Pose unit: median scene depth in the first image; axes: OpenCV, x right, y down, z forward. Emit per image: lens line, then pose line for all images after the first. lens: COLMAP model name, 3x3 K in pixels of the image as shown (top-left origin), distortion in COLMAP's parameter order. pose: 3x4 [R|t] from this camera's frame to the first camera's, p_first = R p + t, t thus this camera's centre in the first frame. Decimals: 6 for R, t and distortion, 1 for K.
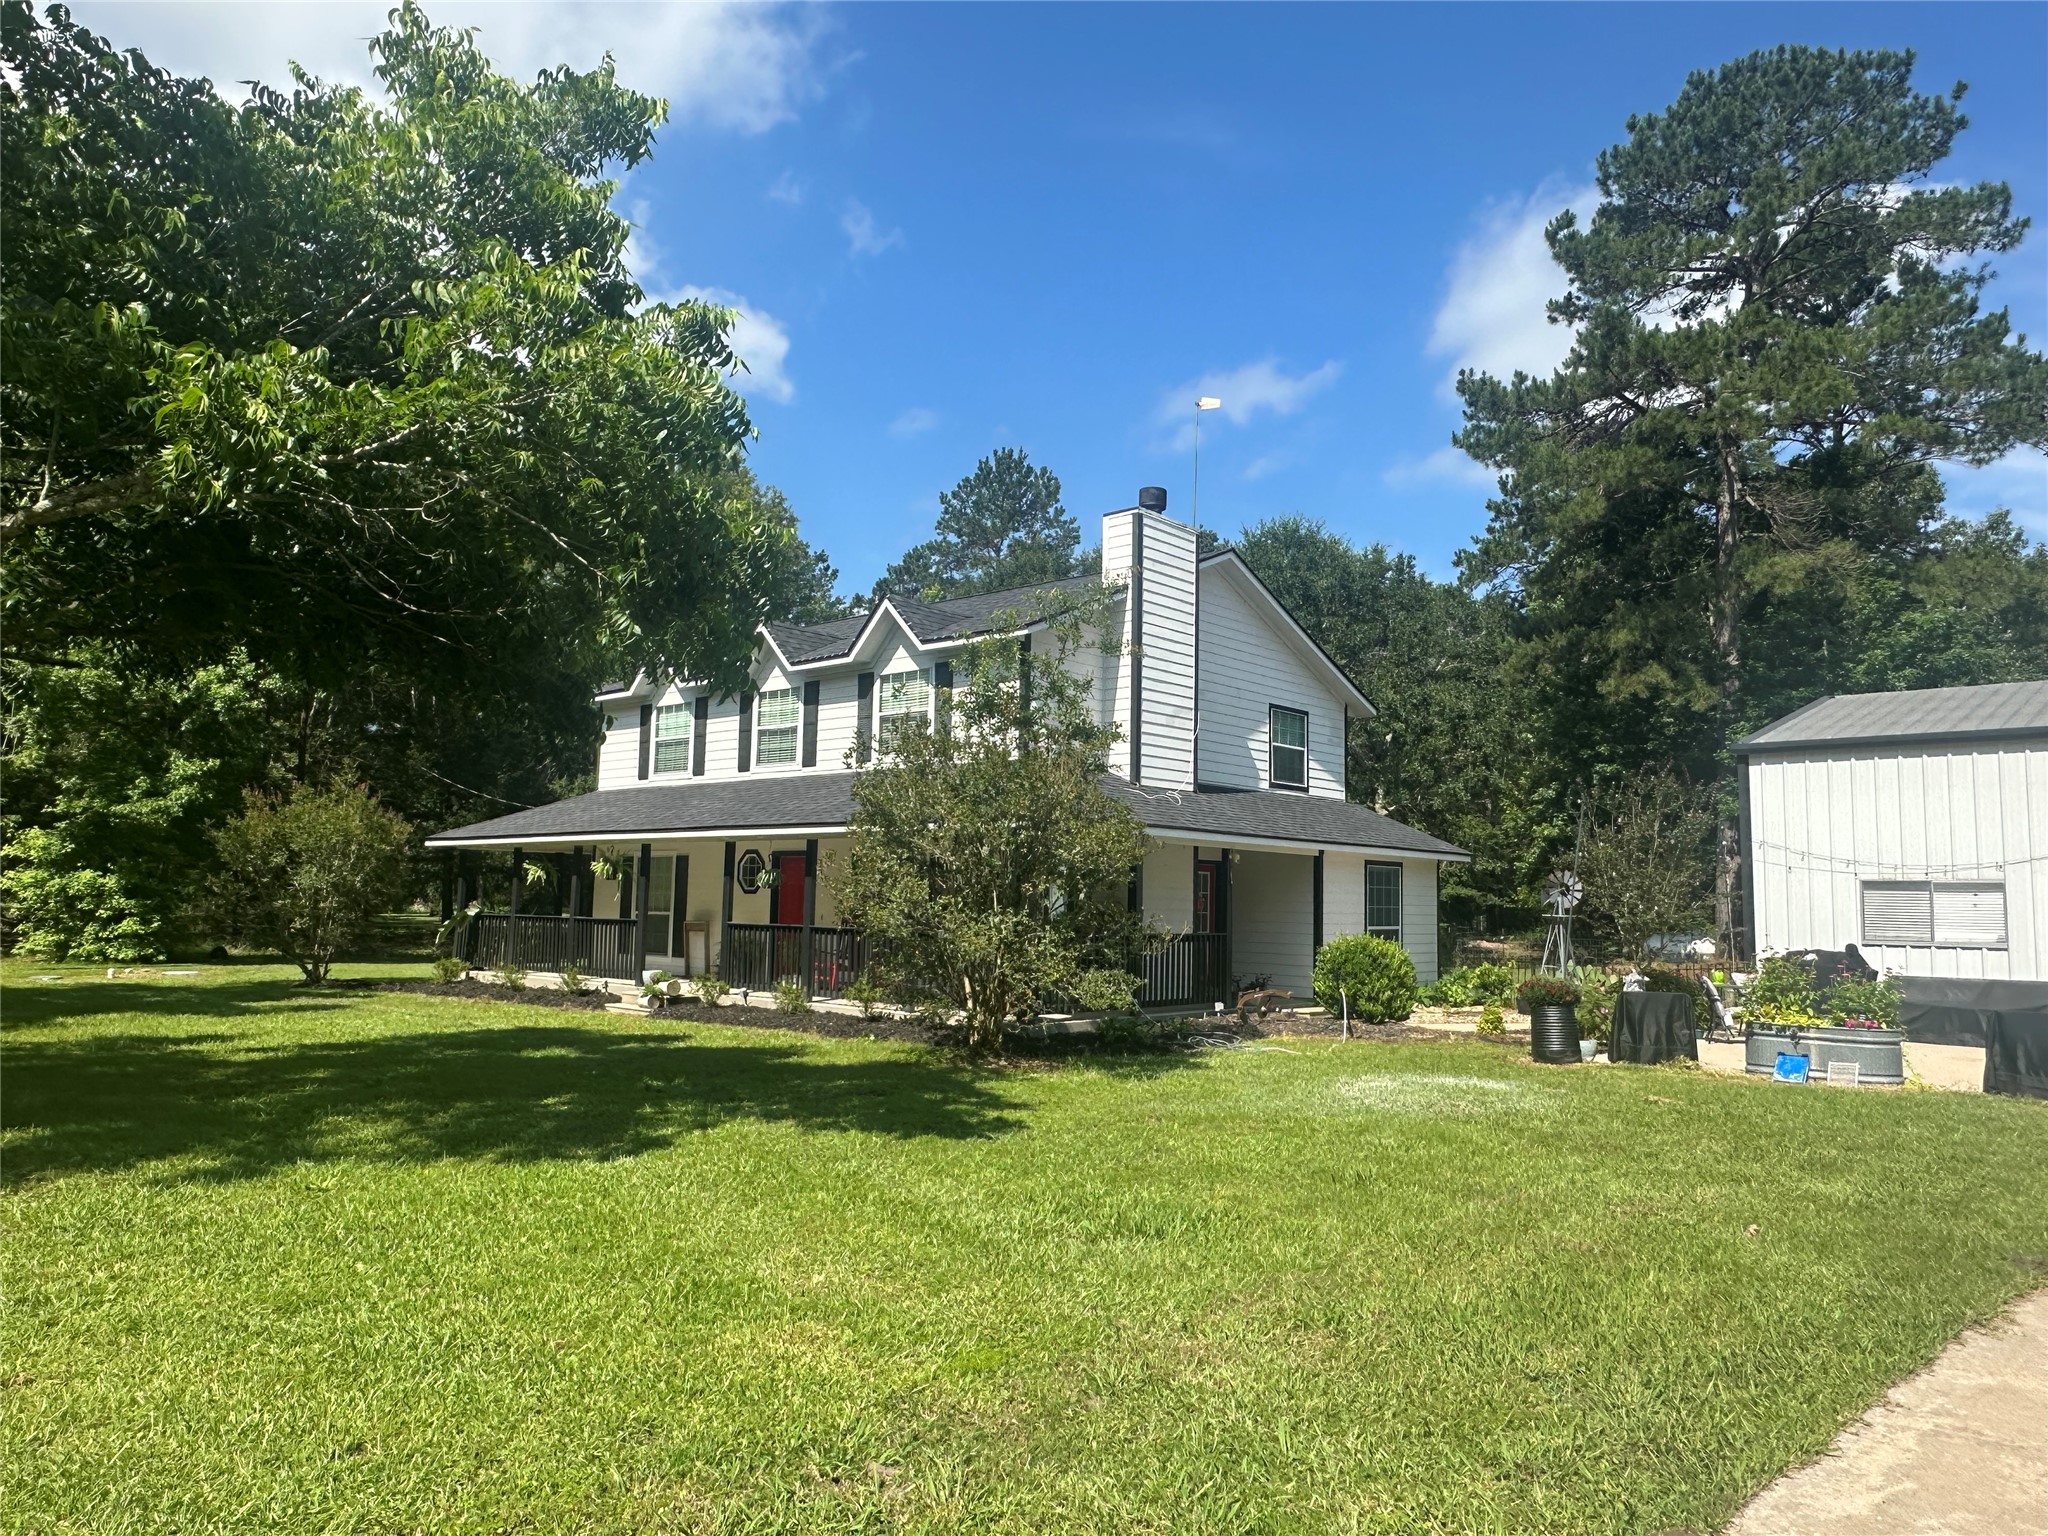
lens RADIAL K [[1370.7, 0, 1028.2], [0, 1370.7, 768.6], [0, 0, 1]] dist [-0.001994, -0.002389]
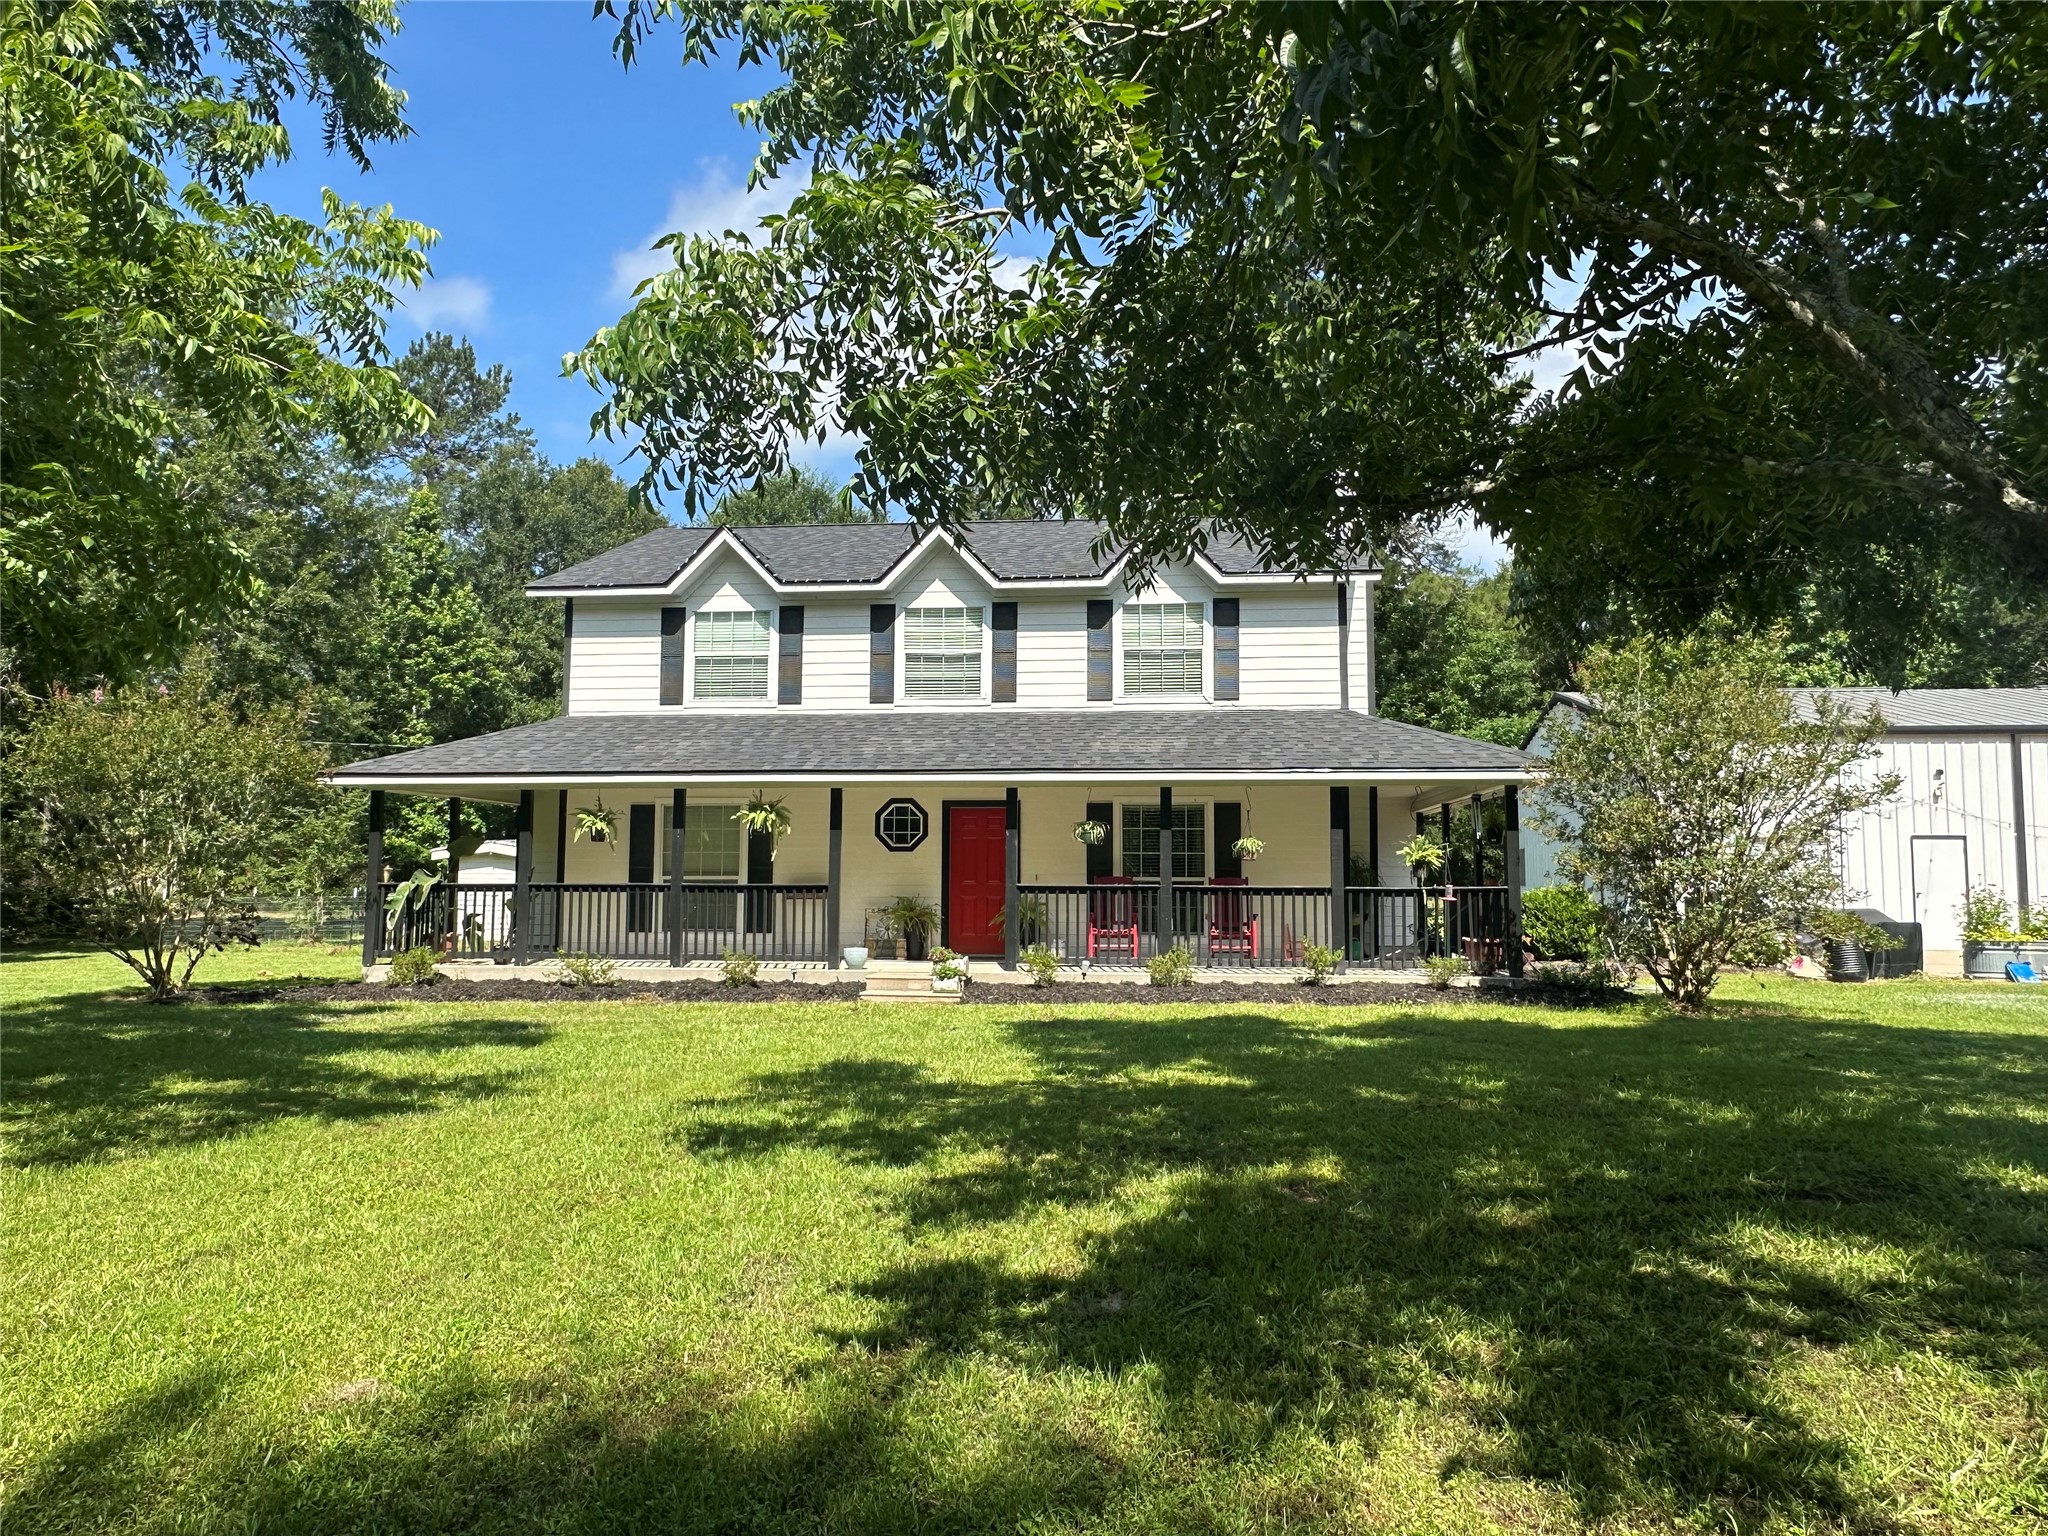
lens RADIAL K [[1370.7, 0, 1006.5], [0, 1370.7, 771.1], [0, 0, 1]] dist [-0.001994, -0.002389]
pose [[0.822084, 0.029364, 0.568608, -0.596568], [-0.045209, 0.998883, 0.013779, 0.027832], [-0.567568, -0.037033, 0.822493, 0.273596]]
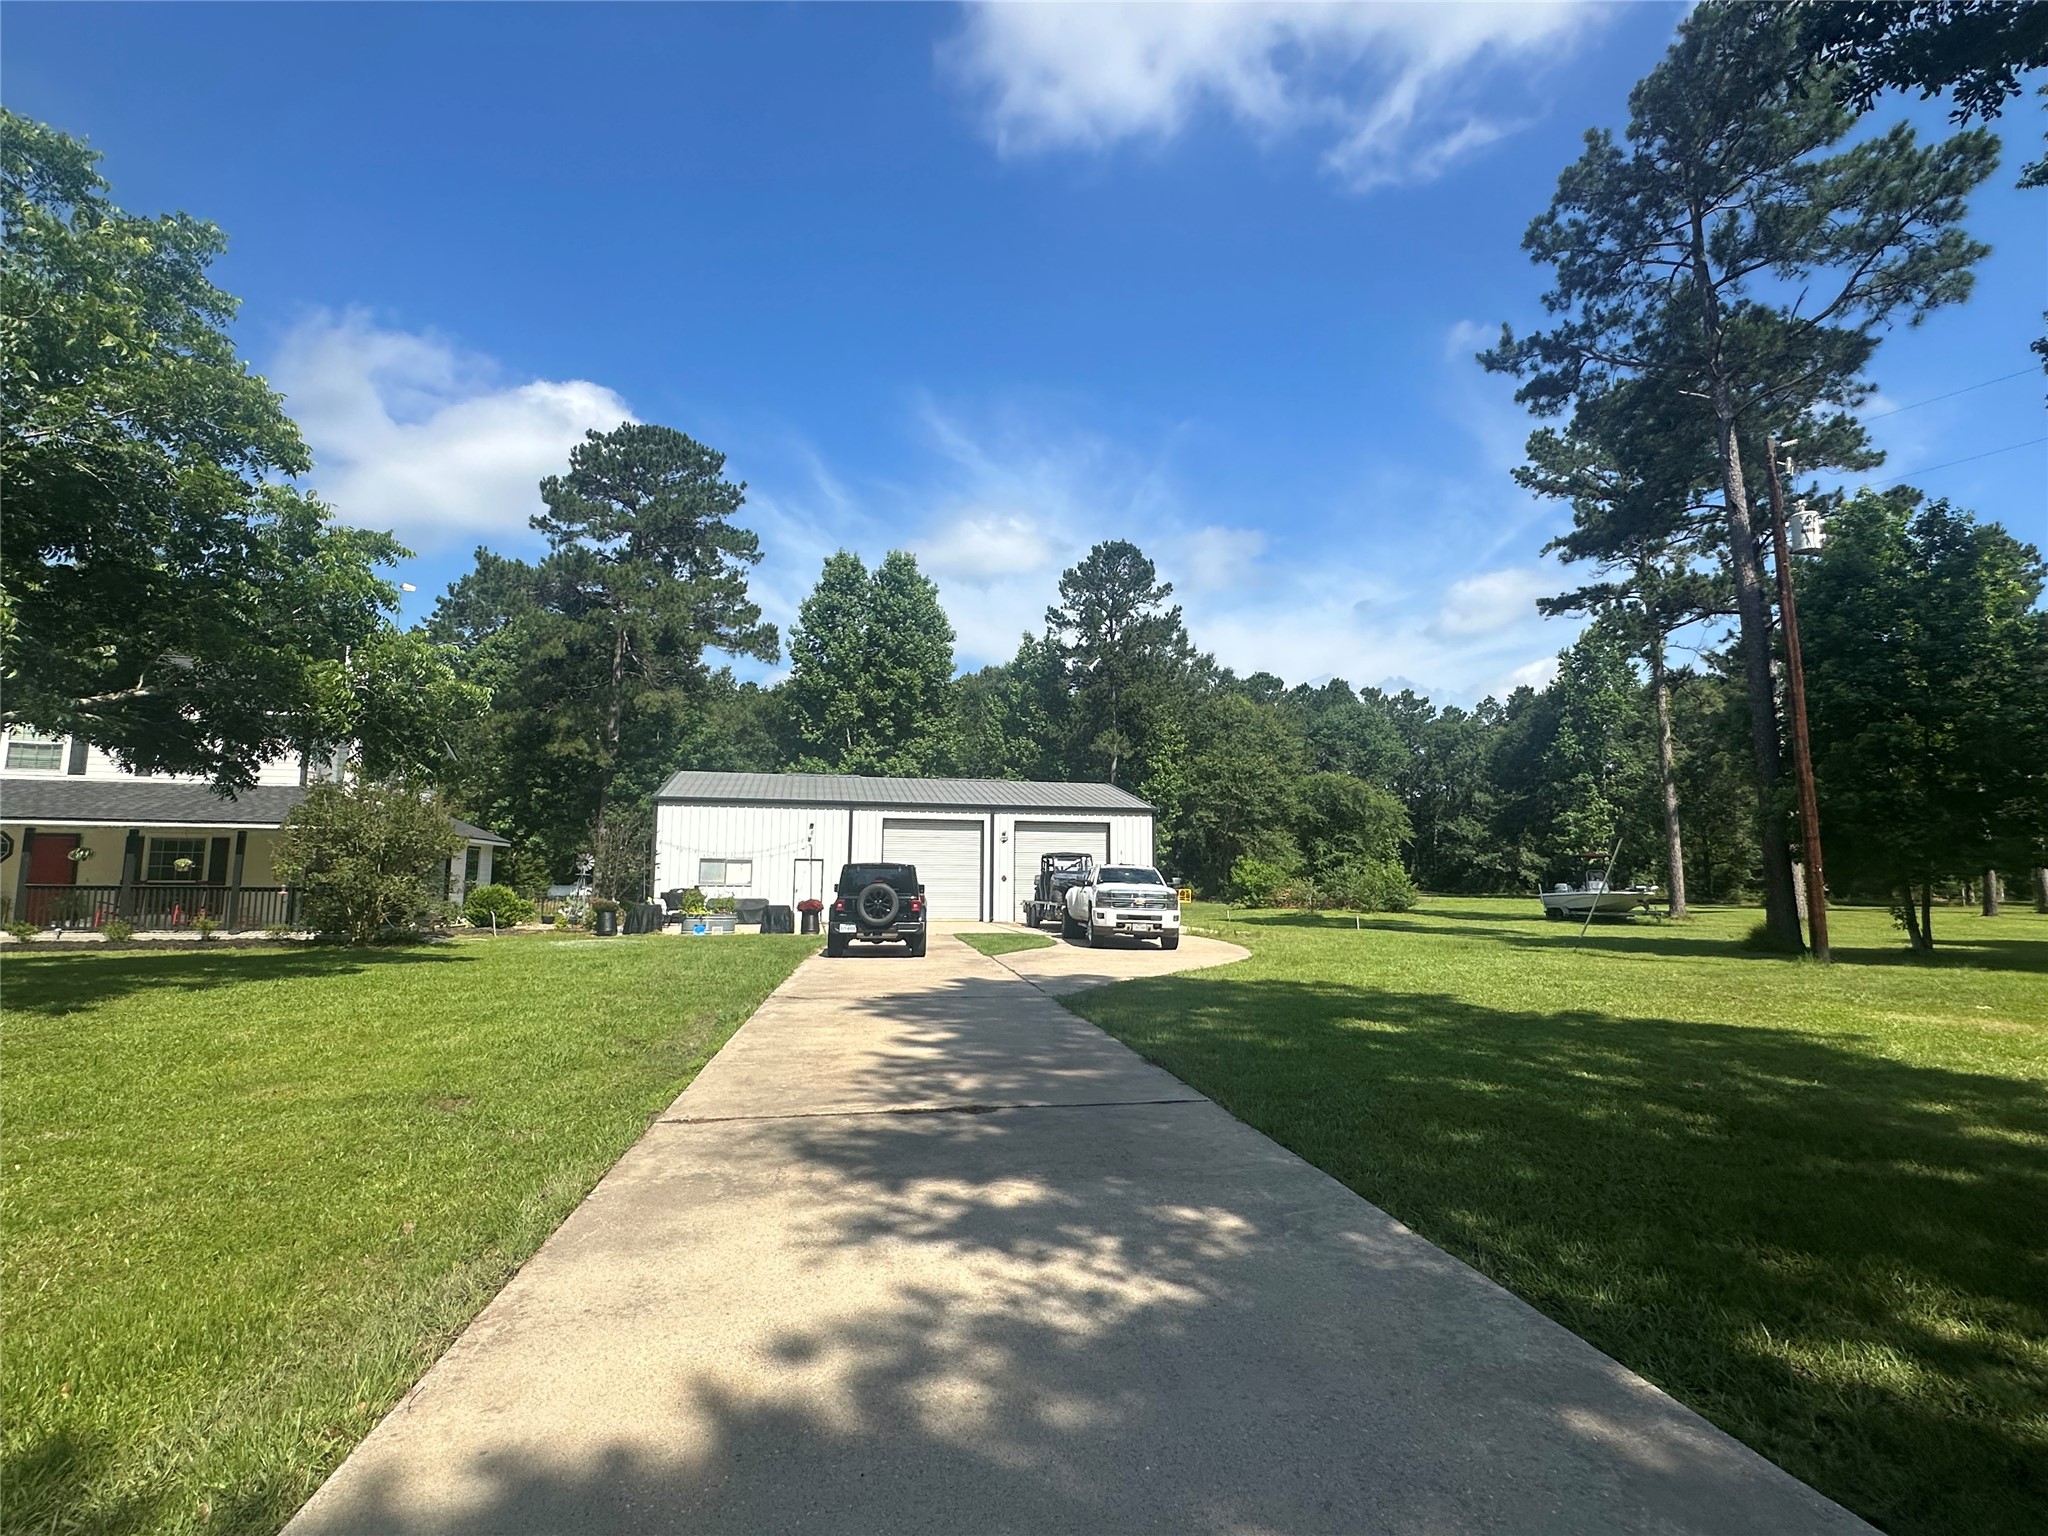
lens RADIAL K [[992.1, 0, 1015.6], [0, 992.1, 760.8], [0, 0, 1]] dist [-0.002702, -0.000009]
pose [[0.582602, 0.083288, 0.808479, -0.392616], [-0.075426, 0.995983, -0.048251, -0.036624], [-0.809250, -0.032870, 0.586544, -0.362174]]
